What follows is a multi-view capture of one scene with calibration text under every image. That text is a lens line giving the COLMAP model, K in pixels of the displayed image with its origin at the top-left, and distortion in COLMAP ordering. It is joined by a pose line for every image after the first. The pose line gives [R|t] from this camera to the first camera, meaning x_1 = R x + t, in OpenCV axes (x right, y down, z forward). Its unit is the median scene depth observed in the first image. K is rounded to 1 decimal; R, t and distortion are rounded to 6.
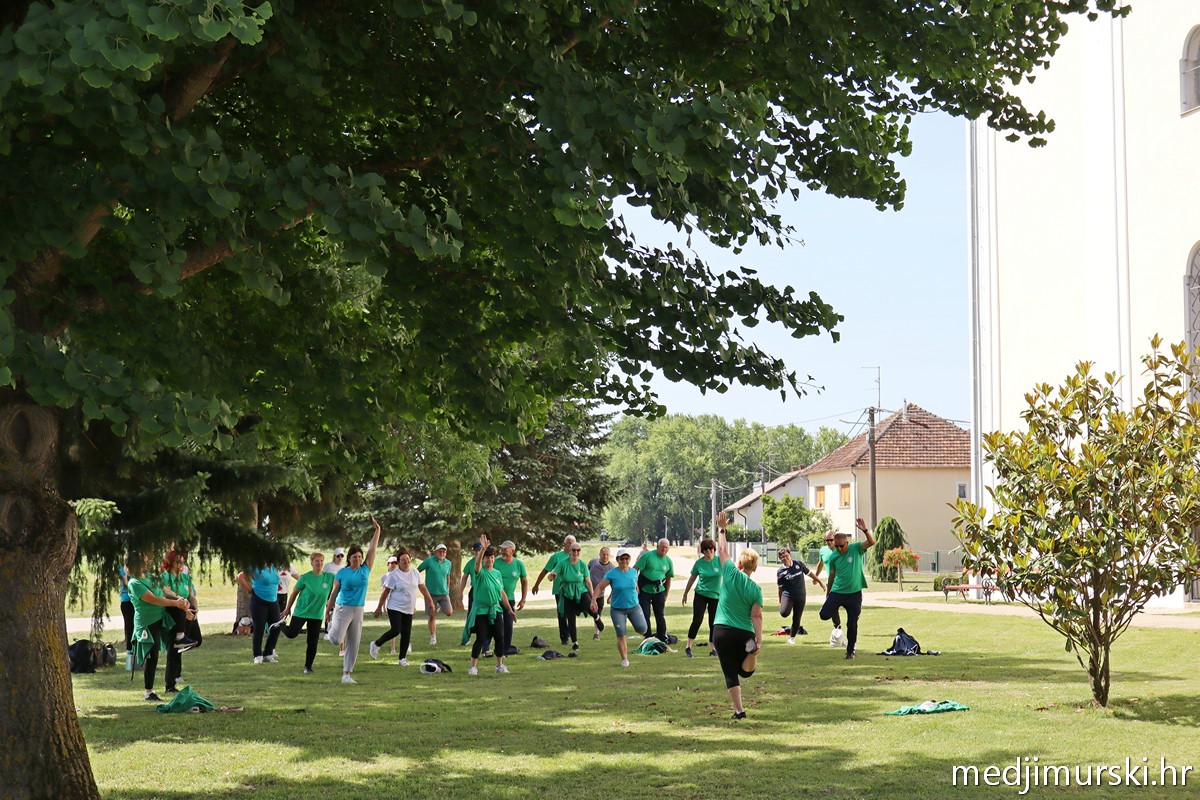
lens RADIAL K [[1708.5, 0, 600.0], [0, 1708.5, 400.0], [0, 0, 1]] dist [0.013124, -0.037847]
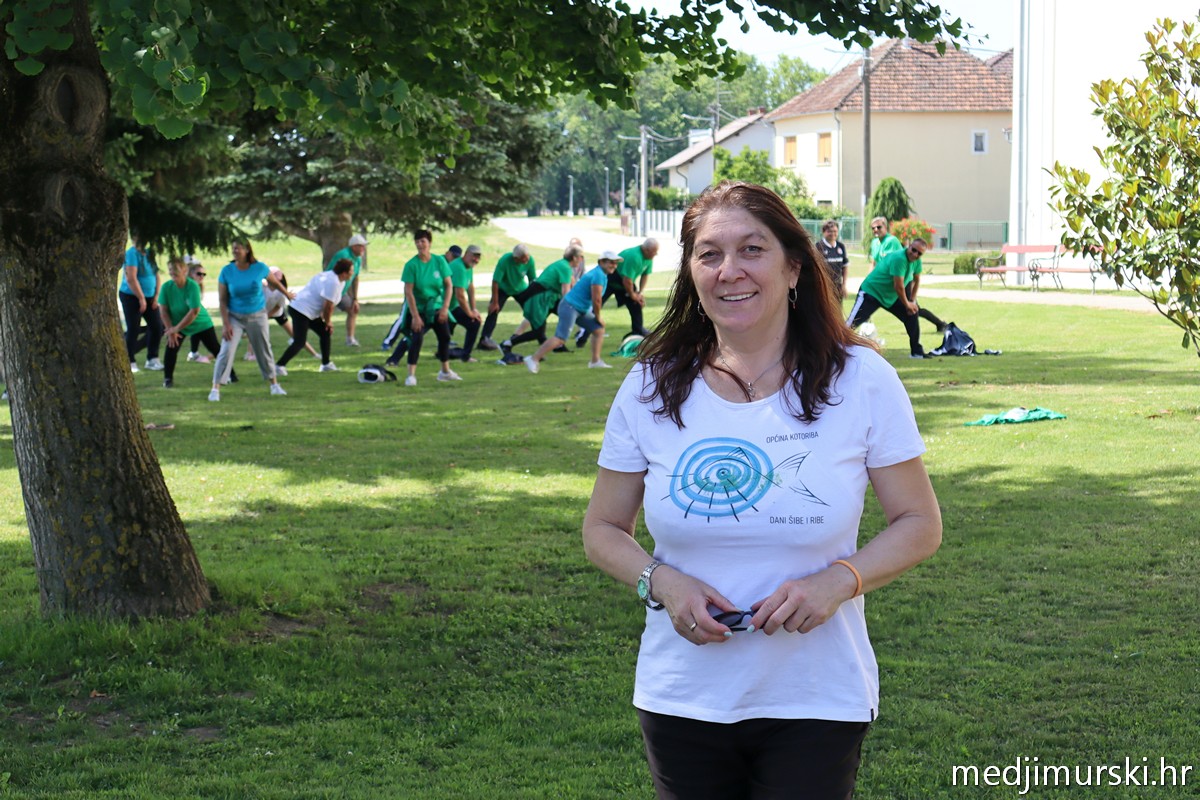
lens RADIAL K [[2300.6, 0, 600.0], [0, 2300.6, 400.0], [0, 0, 1]] dist [-0.057554, 0.084496]
pose [[0.998672, -0.009321, 0.050668, -0.063407], [0.000871, 0.986412, 0.164287, -0.009913], [-0.051511, -0.164024, 0.985110, -0.078441]]
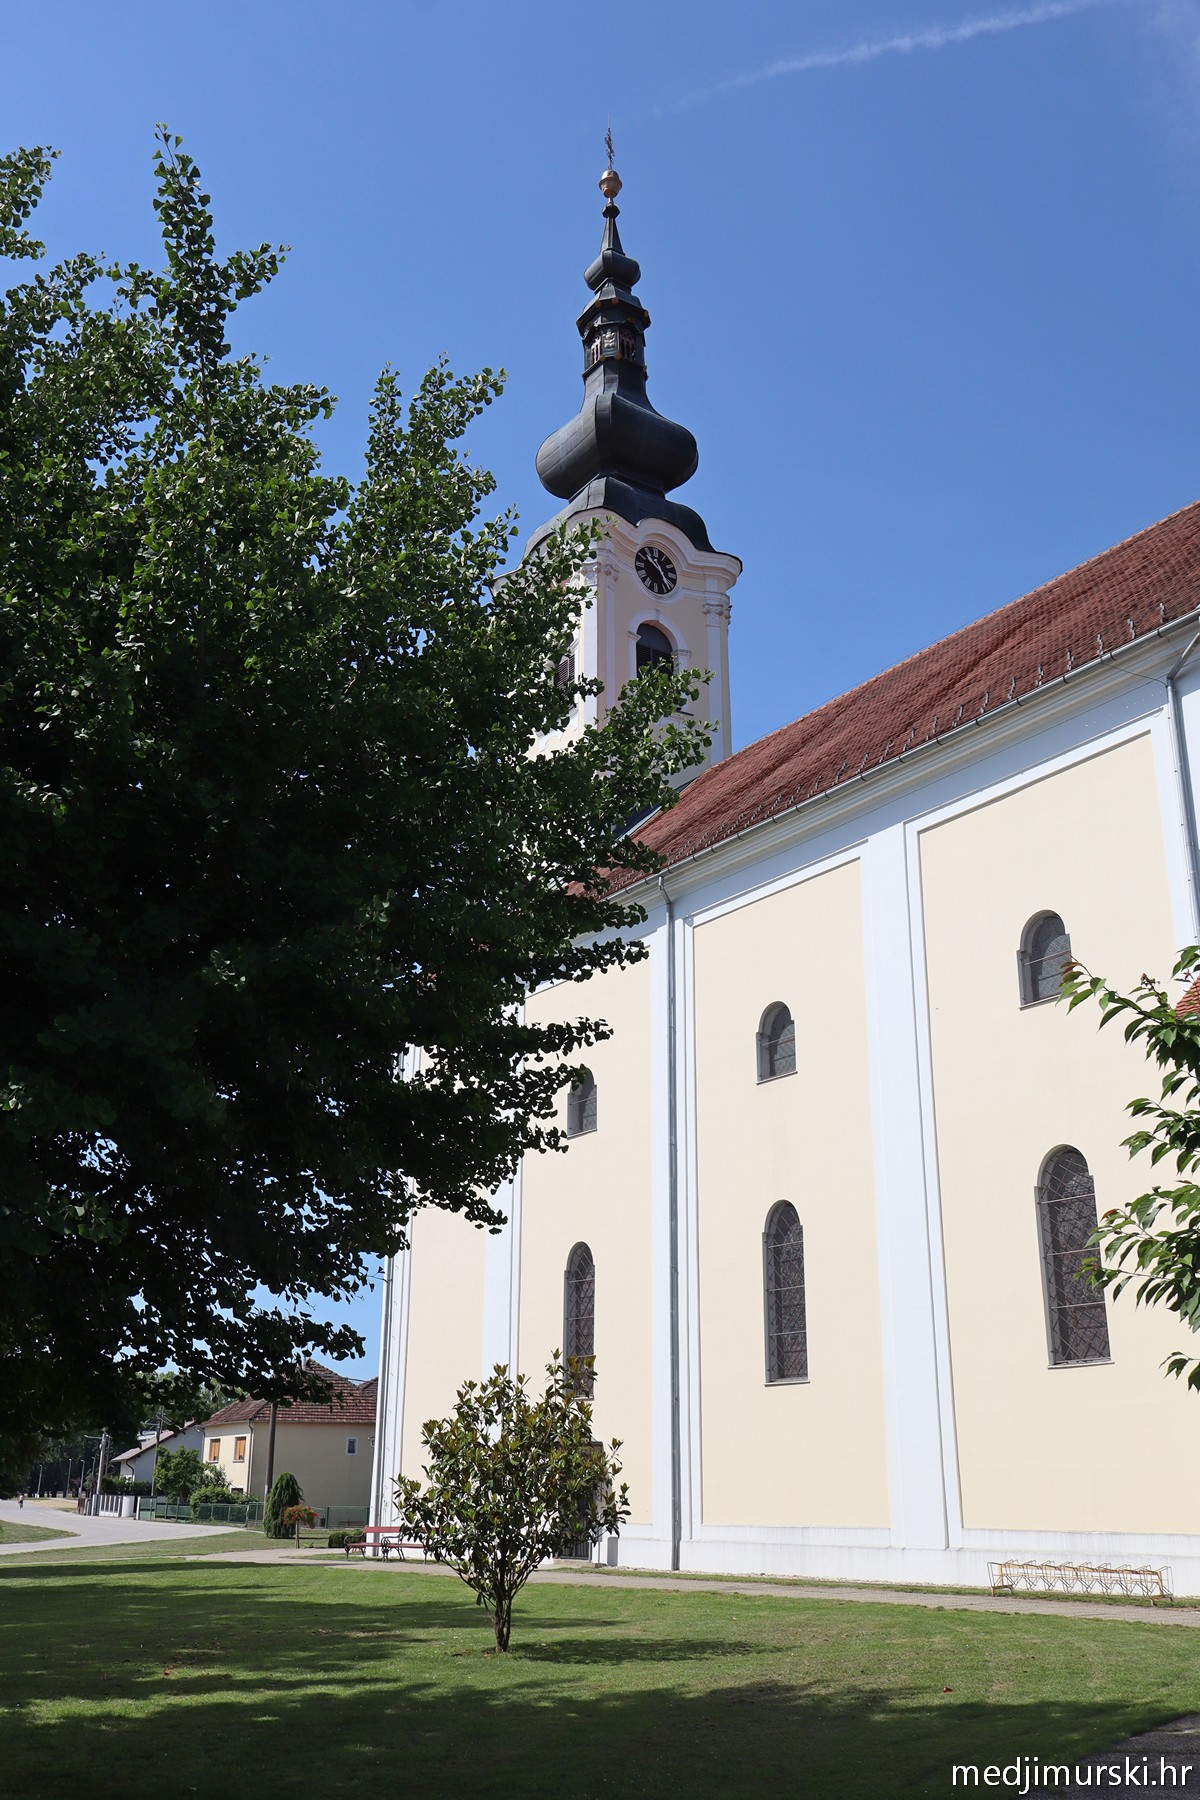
lens RADIAL K [[1571.0, 0, 600.0], [0, 1571.0, 900.0], [0, 0, 1]] dist [-0.009107, -0.008213]
pose [[0.934978, 0.128267, 0.330700, -0.088817], [-0.032155, 0.959138, -0.281105, -0.028359], [-0.353244, 0.252194, 0.900898, -0.197013]]
